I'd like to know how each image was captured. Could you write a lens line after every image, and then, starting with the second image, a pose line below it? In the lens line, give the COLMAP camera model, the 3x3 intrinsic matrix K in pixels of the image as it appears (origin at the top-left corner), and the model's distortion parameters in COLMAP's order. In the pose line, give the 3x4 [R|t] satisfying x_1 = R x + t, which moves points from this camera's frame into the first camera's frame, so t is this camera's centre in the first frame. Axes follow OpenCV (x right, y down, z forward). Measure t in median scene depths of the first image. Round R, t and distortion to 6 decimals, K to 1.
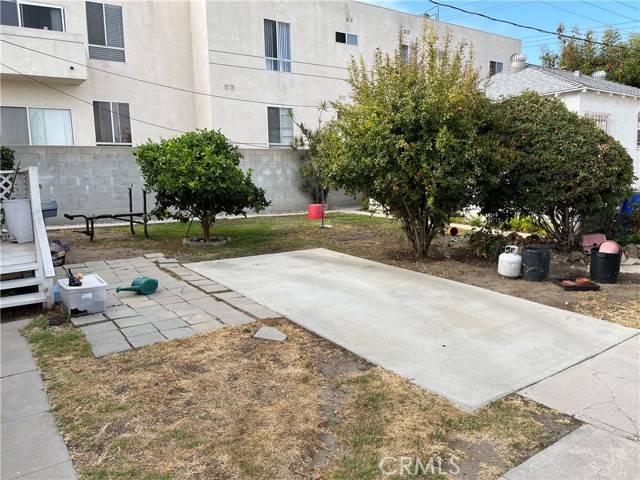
lens RADIAL K [[493.8, 0, 319.0], [0, 493.8, 231.3], [0, 0, 1]] dist [0.062129, -0.077189]
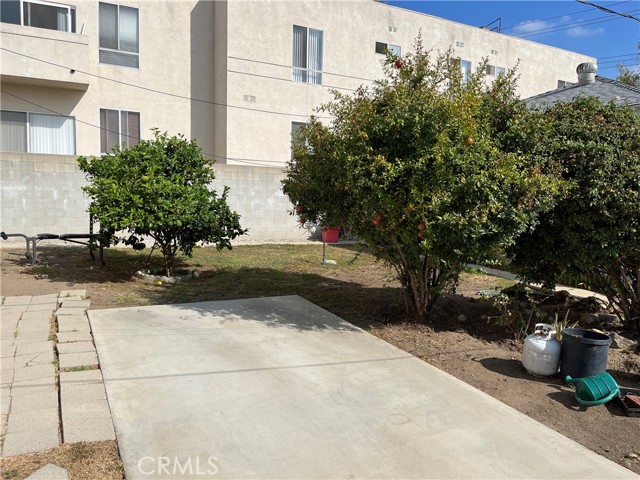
lens RADIAL K [[492.4, 0, 320.0], [0, 492.4, 240.0], [0, 0, 1]] dist [0.056707, -0.074417]
pose [[0.991656, 0.057290, -0.115480, 0.158535], [-0.060706, 0.997810, -0.026280, -0.042353], [0.113722, 0.033071, 0.992962, 0.315513]]
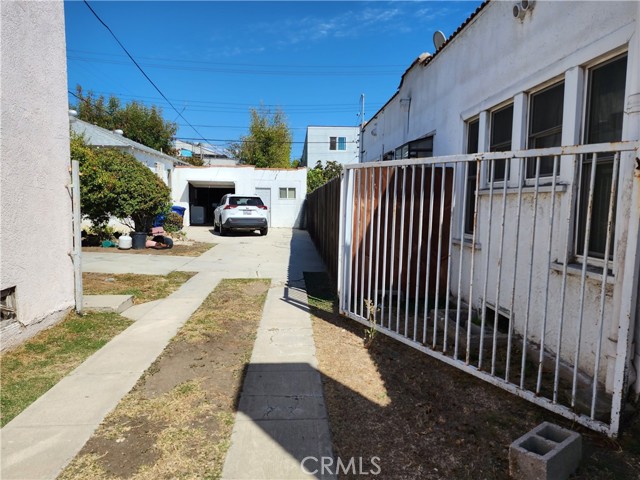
lens RADIAL K [[427.5, 0, 320.0], [0, 427.5, 240.0], [0, 0, 1]] dist [0.056827, -0.000029]
pose [[0.539388, -0.049294, 0.840614, -0.540367], [0.075736, 0.997079, 0.009872, 0.092697], [-0.838645, 0.058339, 0.541545, -0.448888]]
